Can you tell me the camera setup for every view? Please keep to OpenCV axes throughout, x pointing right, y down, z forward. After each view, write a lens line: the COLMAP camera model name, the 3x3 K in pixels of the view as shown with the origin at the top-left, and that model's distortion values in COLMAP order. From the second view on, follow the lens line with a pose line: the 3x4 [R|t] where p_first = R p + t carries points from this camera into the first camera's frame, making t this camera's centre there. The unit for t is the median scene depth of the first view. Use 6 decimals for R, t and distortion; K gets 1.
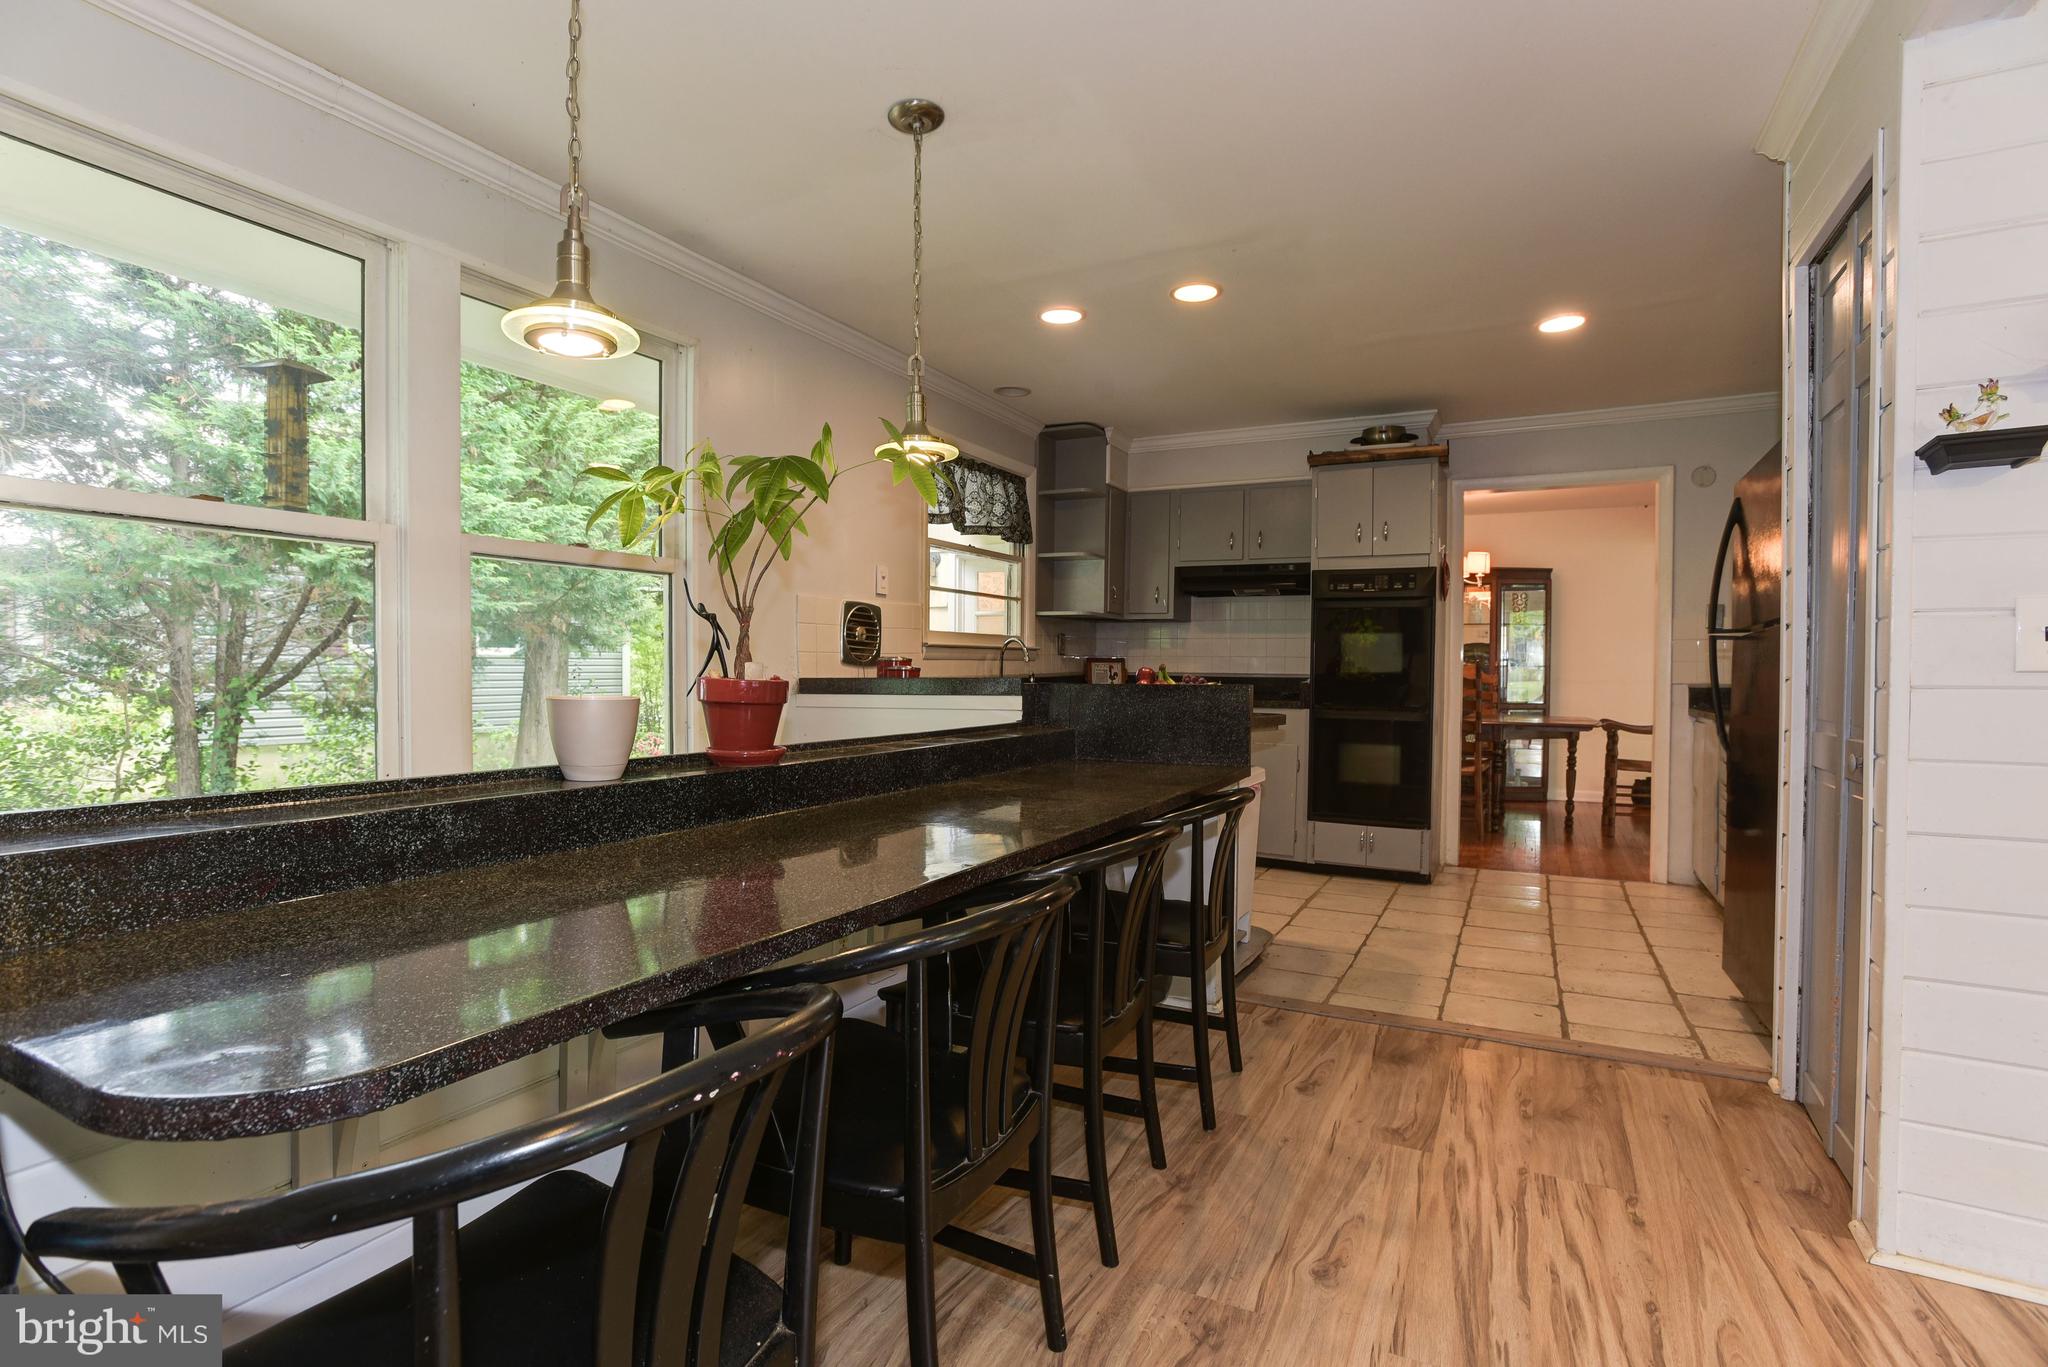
lens RADIAL K [[983.9, 0, 1018.6], [0, 983.9, 682.2], [0, 0, 1]] dist [-0.056509, 0.027865]
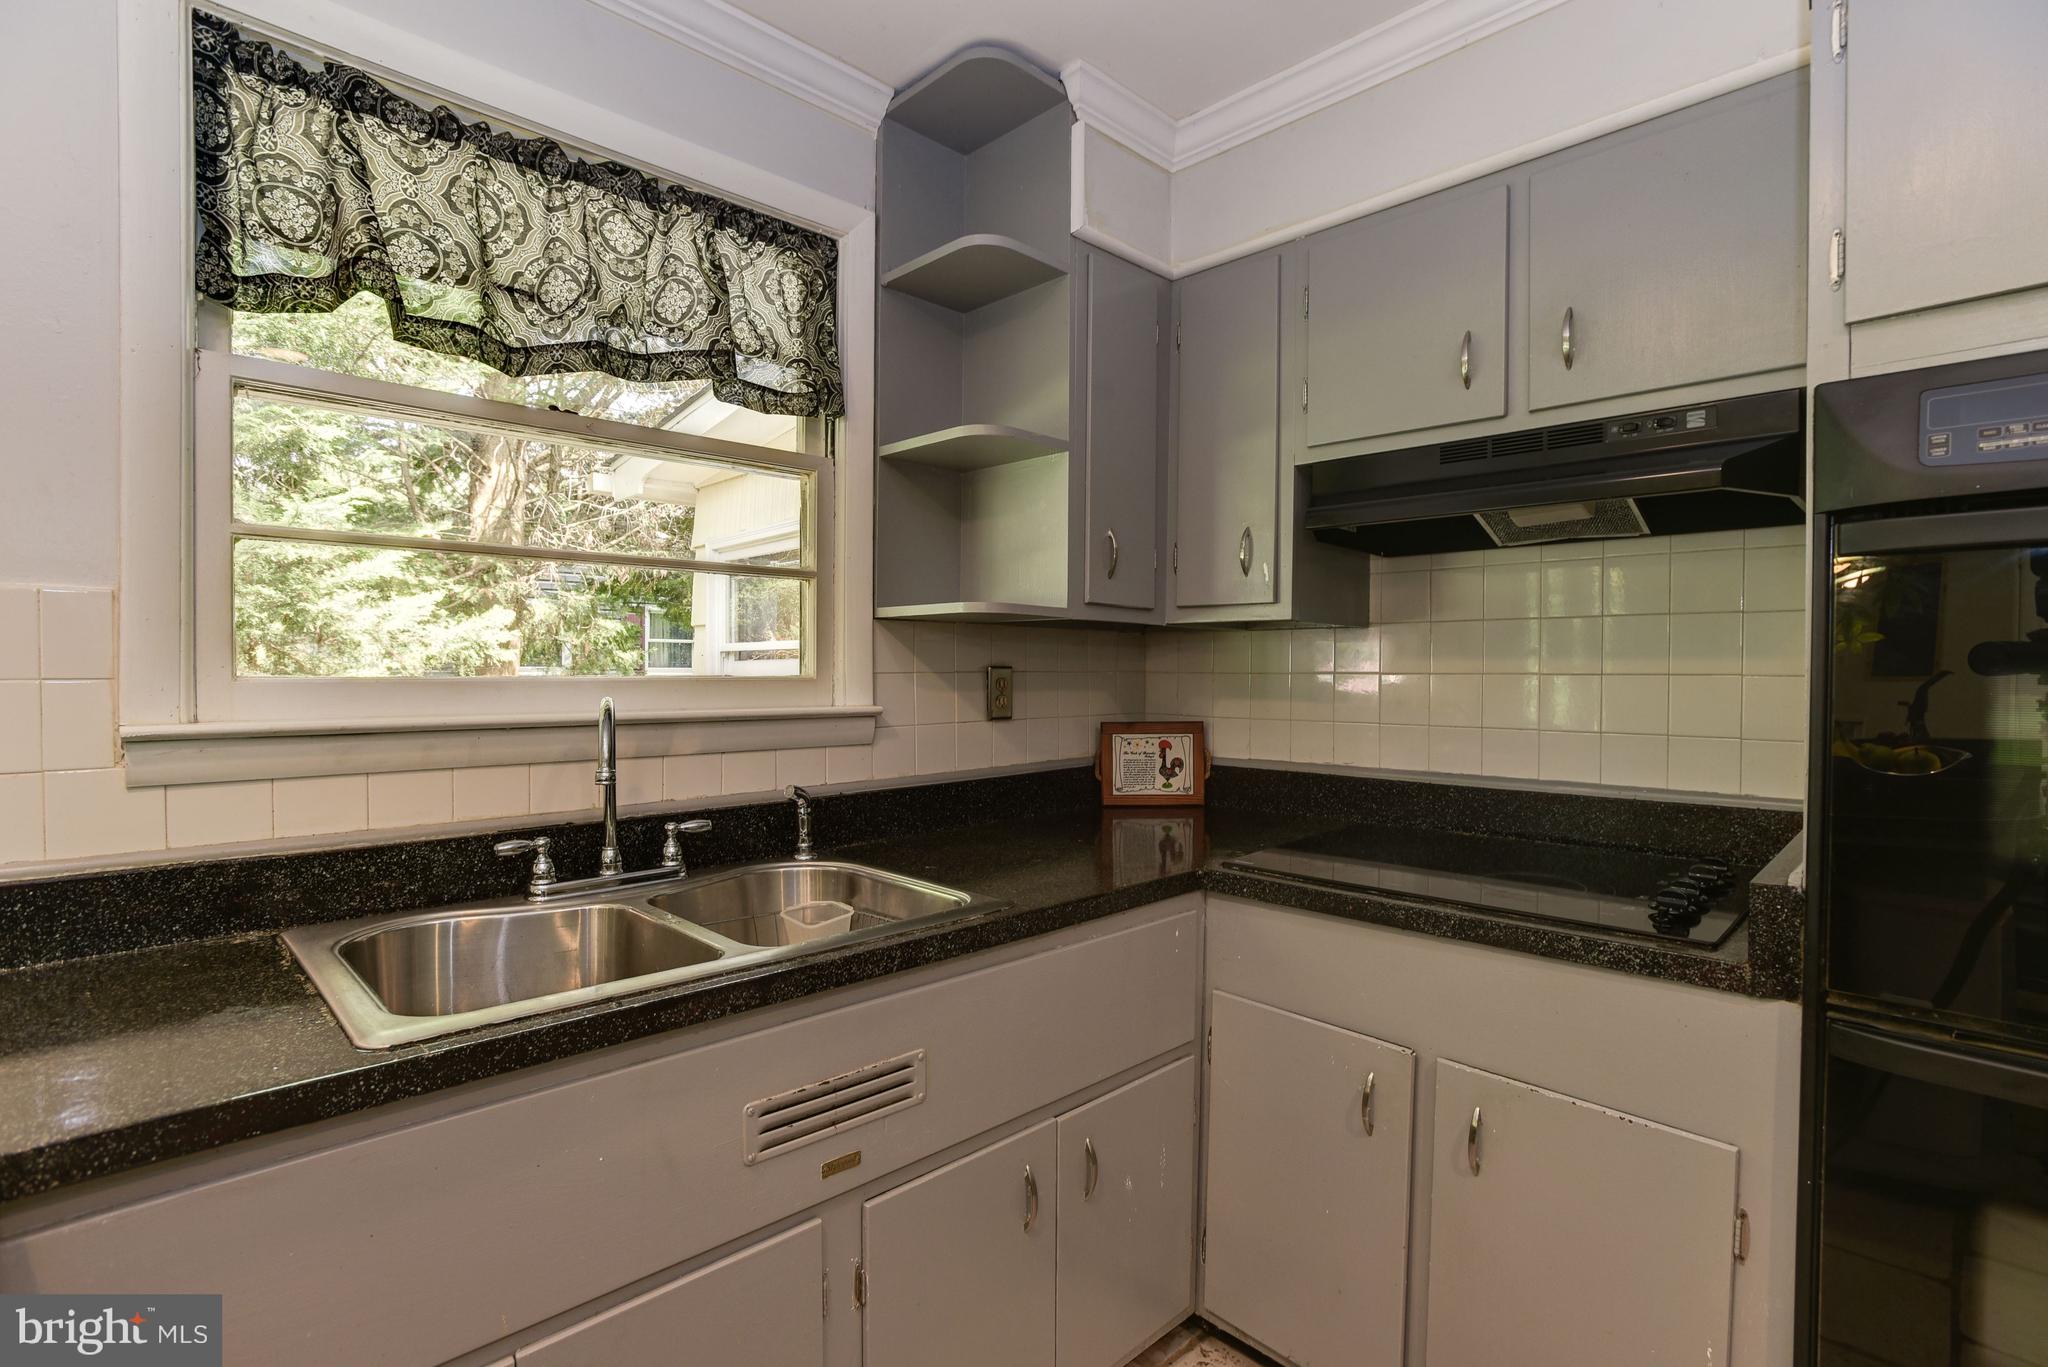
lens RADIAL K [[983.9, 0, 1018.6], [0, 983.9, 682.2], [0, 0, 1]] dist [-0.056509, 0.027865]
pose [[0.949318, -0.000607, -0.314316, 0.177482], [-0.001651, 0.999975, -0.006920, -0.041458], [0.314312, 0.007089, 0.949293, 0.664464]]
